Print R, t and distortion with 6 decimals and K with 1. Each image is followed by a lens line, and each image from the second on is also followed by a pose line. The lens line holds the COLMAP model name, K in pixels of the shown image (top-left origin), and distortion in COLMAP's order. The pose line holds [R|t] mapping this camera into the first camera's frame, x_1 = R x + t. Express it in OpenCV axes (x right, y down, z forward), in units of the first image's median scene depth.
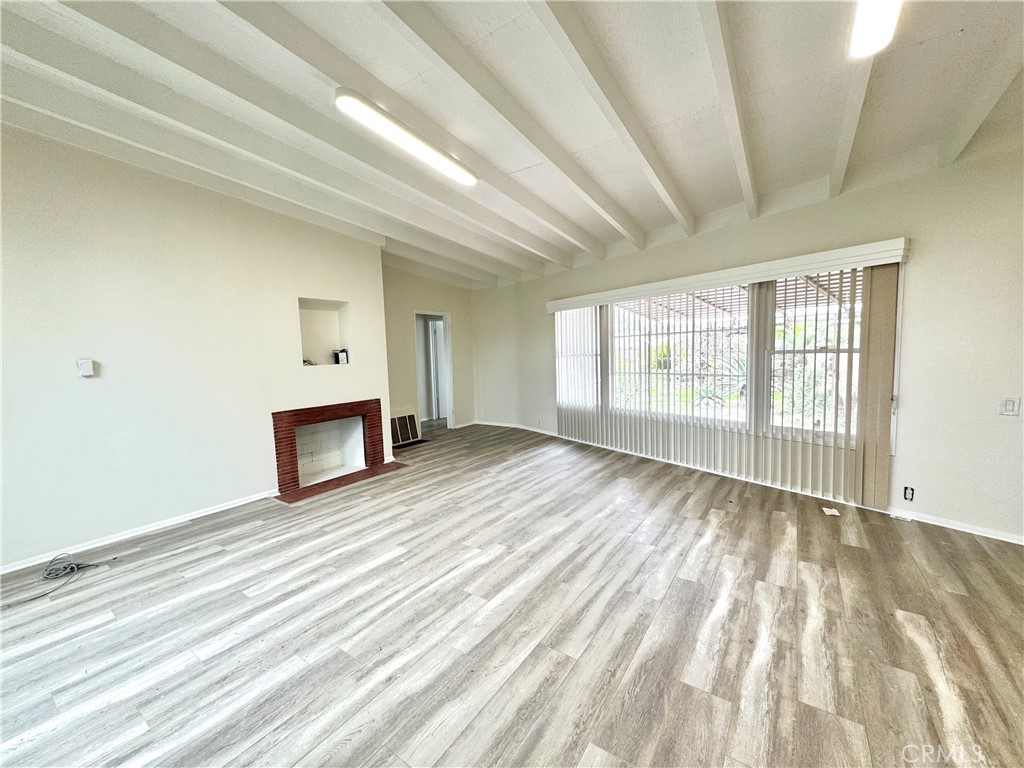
lens RADIAL K [[406.9, 0, 511.8], [0, 406.9, 383.0], [0, 0, 1]] dist [0.000082, -0.000128]
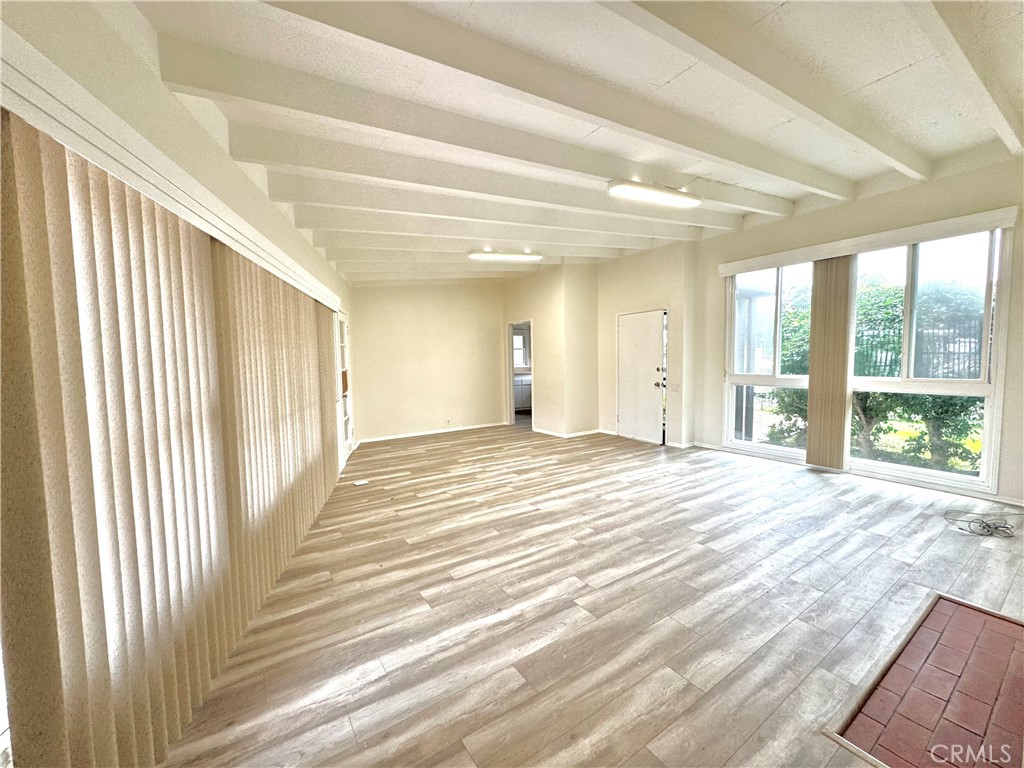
lens RADIAL K [[406.9, 0, 513.1], [0, 406.9, 385.9], [0, 0, 1]] dist [0.000082, -0.000128]
pose [[-0.932576, 0.020677, 0.360380, -0.224800], [0.072549, 0.988723, 0.131010, -0.166348], [-0.353607, 0.148322, -0.923560, 2.151803]]
